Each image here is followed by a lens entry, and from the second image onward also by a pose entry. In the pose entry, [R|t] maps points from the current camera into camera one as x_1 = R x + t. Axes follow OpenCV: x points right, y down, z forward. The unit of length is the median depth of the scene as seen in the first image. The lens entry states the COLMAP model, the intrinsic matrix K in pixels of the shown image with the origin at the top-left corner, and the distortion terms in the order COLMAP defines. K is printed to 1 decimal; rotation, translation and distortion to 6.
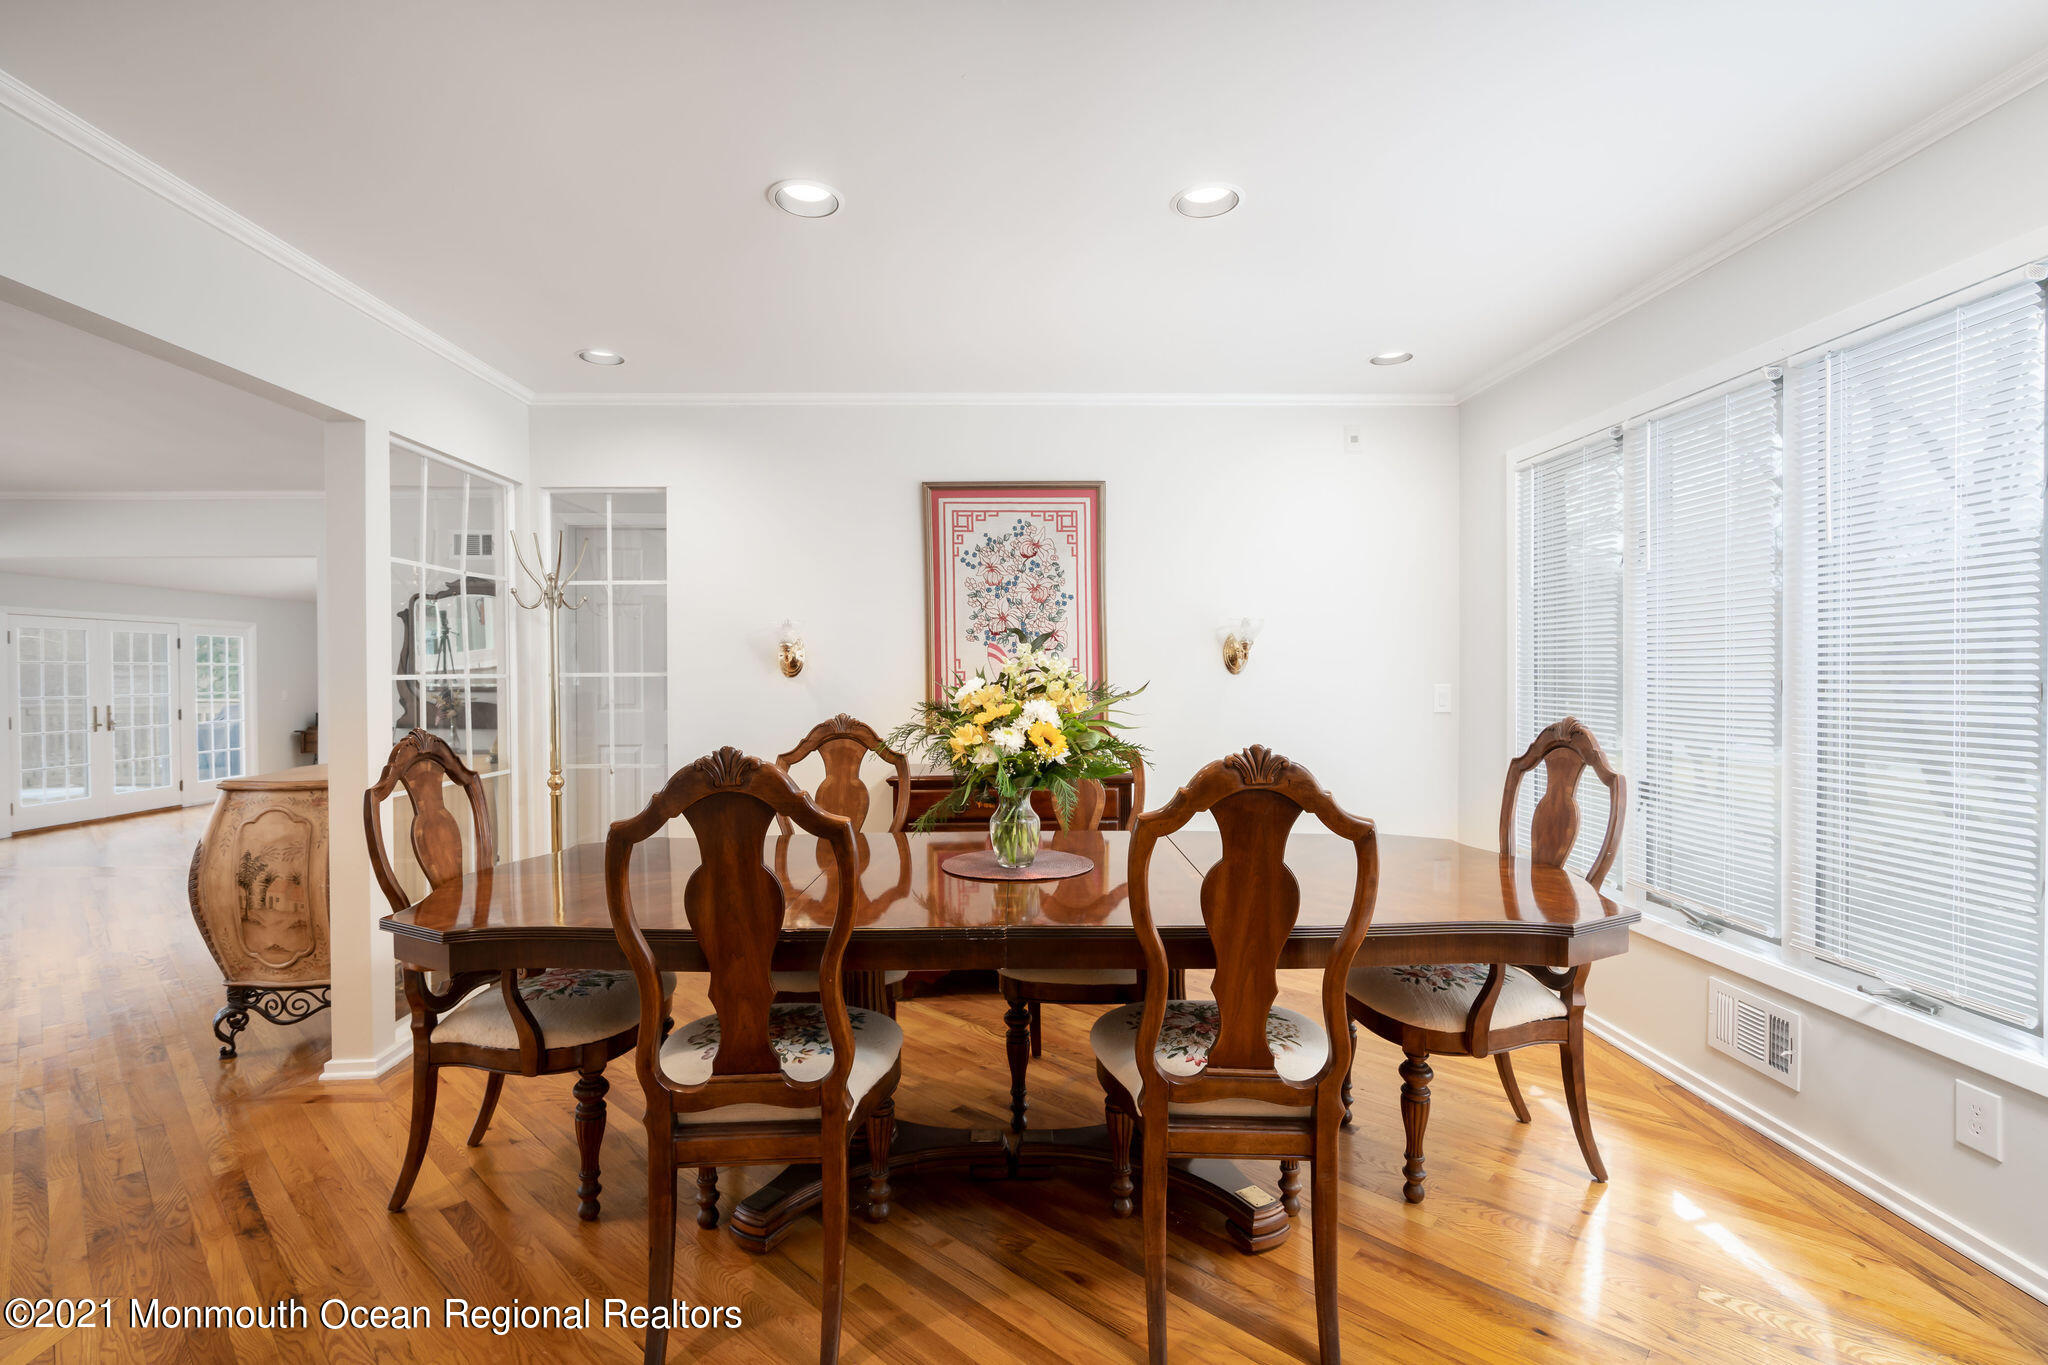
lens RADIAL K [[938.3, 0, 1024.0], [0, 938.3, 682.5], [0, 0, 1]] dist [0.002185, 0.000870]
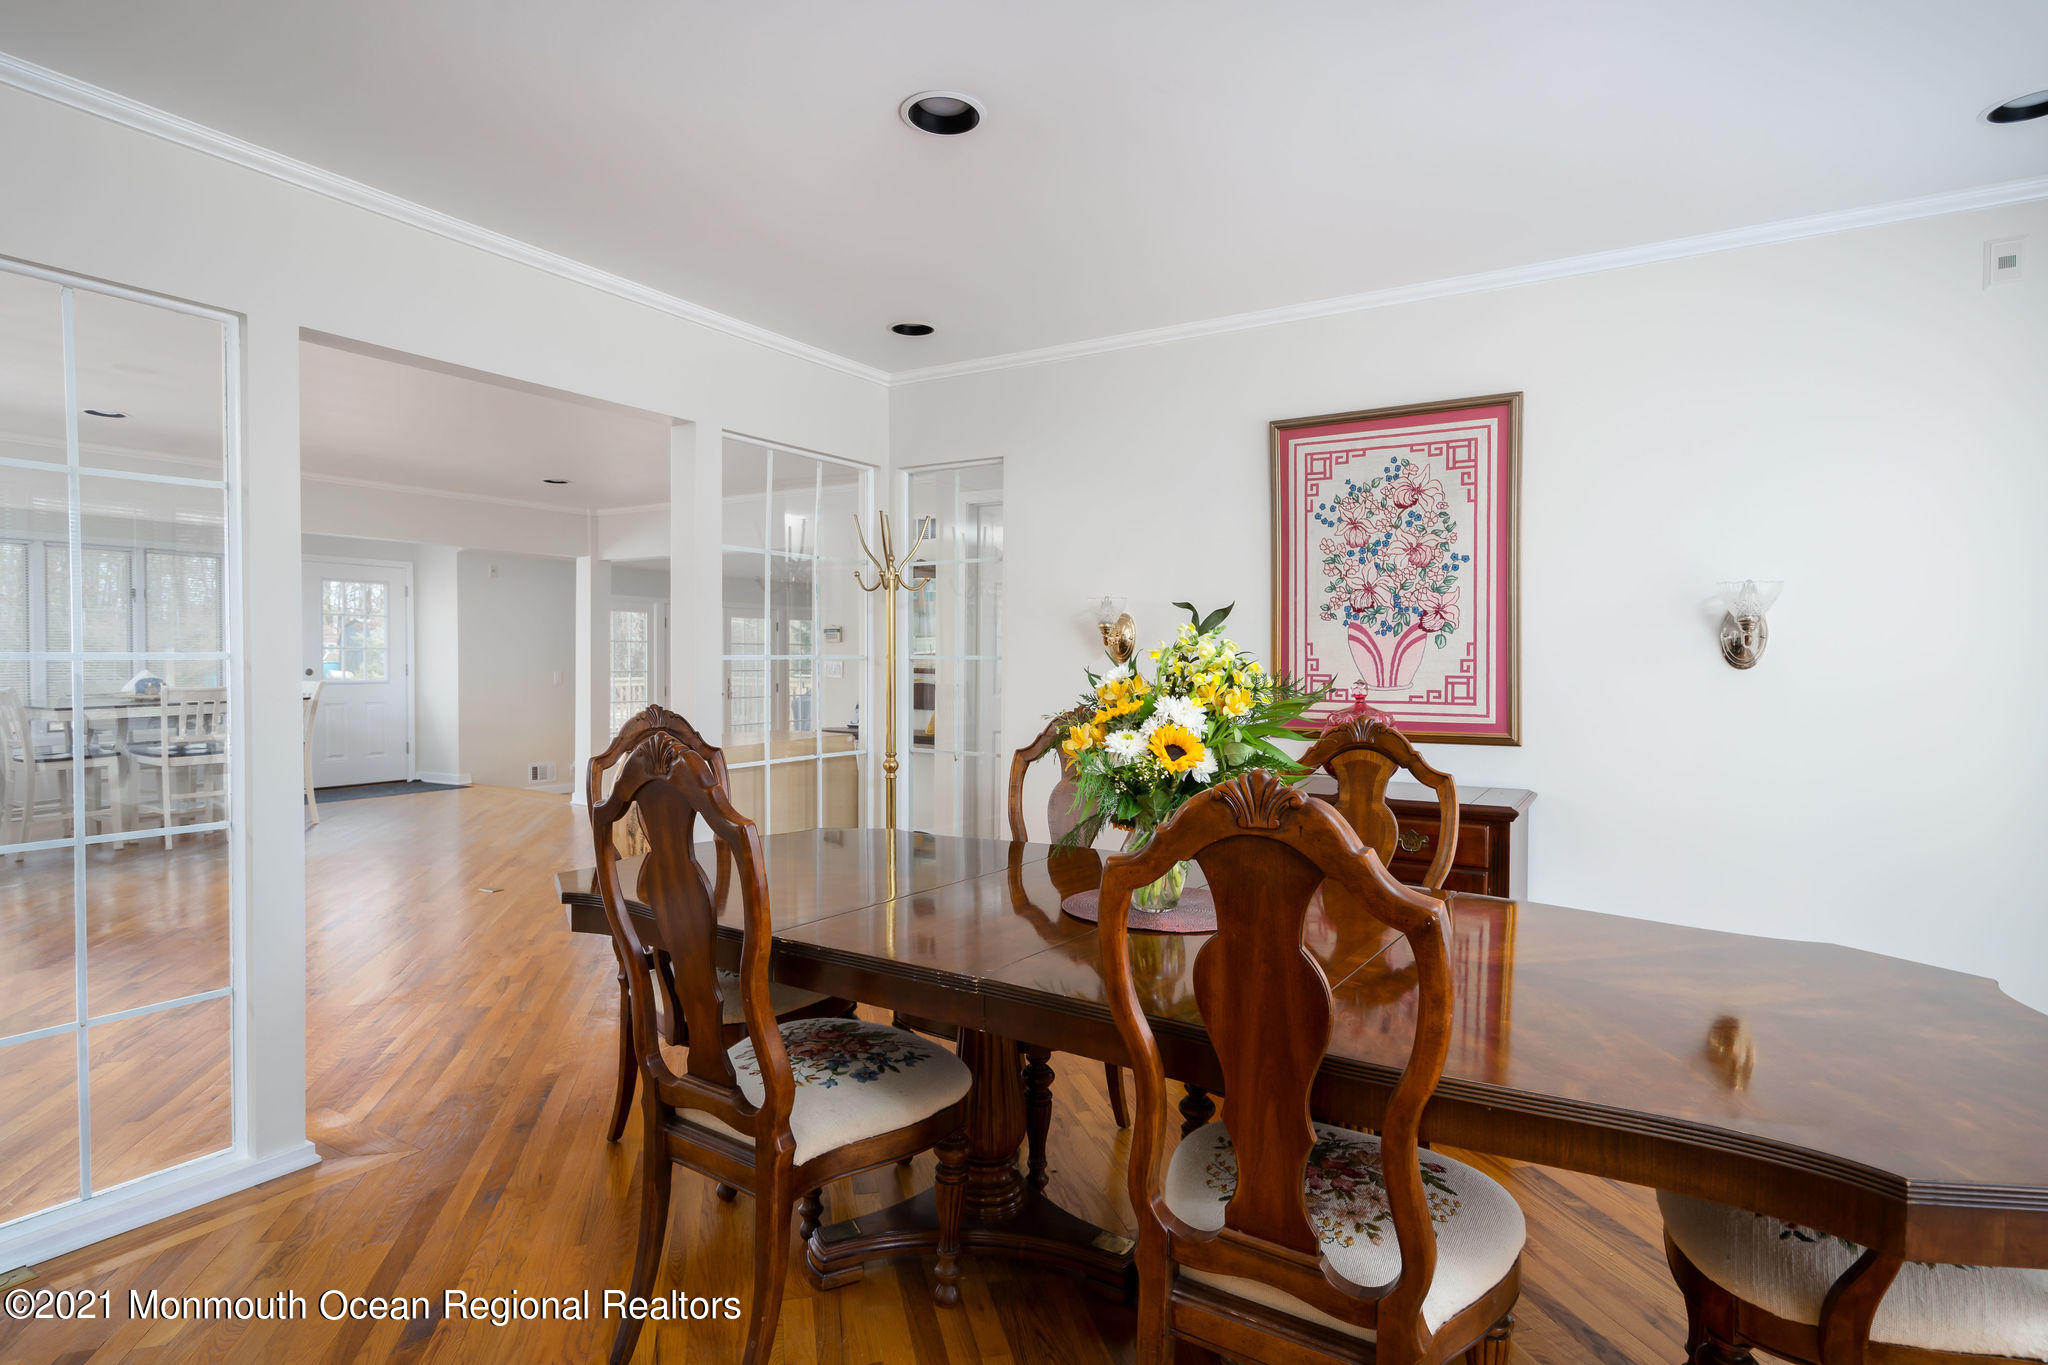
lens RADIAL K [[1096.8, 0, 1013.3], [0, 1096.8, 668.8], [0, 0, 1]] dist [0.016086, -0.000025]
pose [[0.825861, 0.020874, -0.563487, 0.242306], [-0.021246, 0.999757, 0.005897, -0.003949], [0.563473, 0.007102, 0.826104, 0.105640]]
